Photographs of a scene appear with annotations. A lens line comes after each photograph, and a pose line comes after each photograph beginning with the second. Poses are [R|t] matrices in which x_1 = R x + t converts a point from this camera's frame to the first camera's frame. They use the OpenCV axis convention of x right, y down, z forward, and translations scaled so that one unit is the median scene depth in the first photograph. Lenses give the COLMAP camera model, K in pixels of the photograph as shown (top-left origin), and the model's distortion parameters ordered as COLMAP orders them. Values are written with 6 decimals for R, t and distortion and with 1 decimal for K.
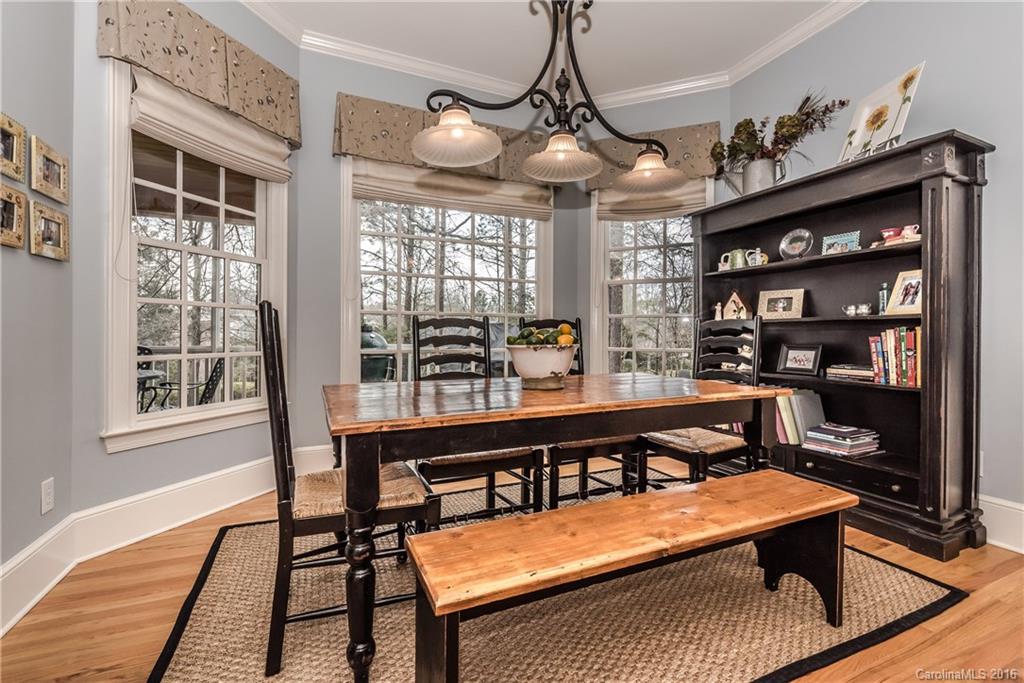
lens RADIAL K [[443.9, 0, 511.7], [0, 443.9, 337.1], [0, 0, 1]] dist [-0.001889, -0.000587]
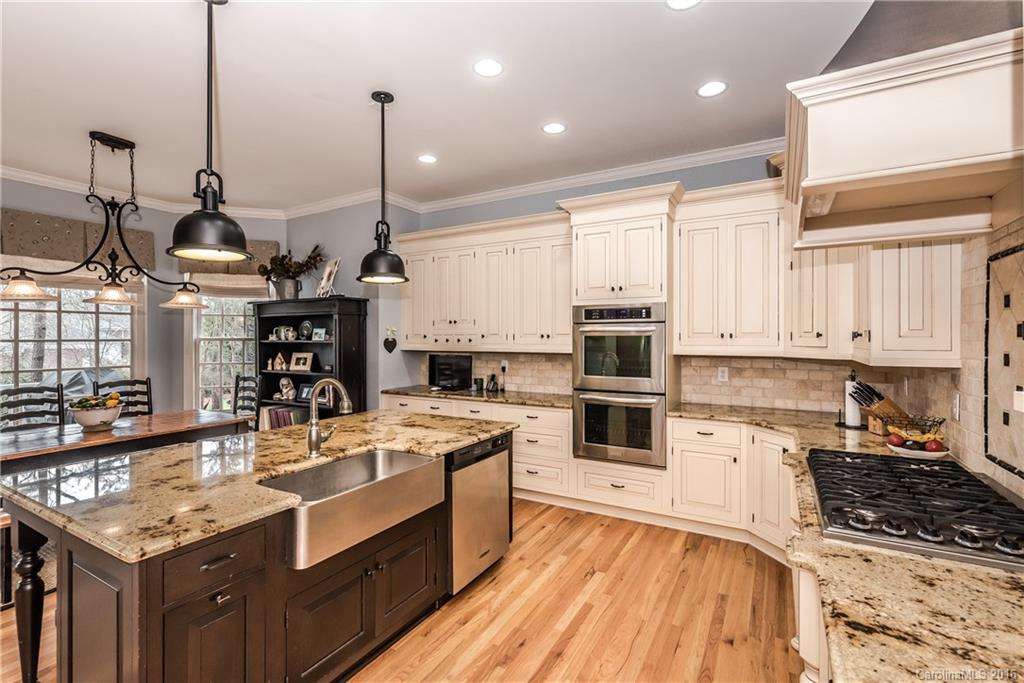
lens RADIAL K [[443.9, 0, 518.0], [0, 443.9, 340.7], [0, 0, 1]] dist [-0.001889, -0.000587]
pose [[0.788899, -0.007040, 0.614483, 0.206522], [0.011035, 0.999935, -0.002712, -0.145494], [-0.614424, 0.008920, 0.788926, -0.950281]]
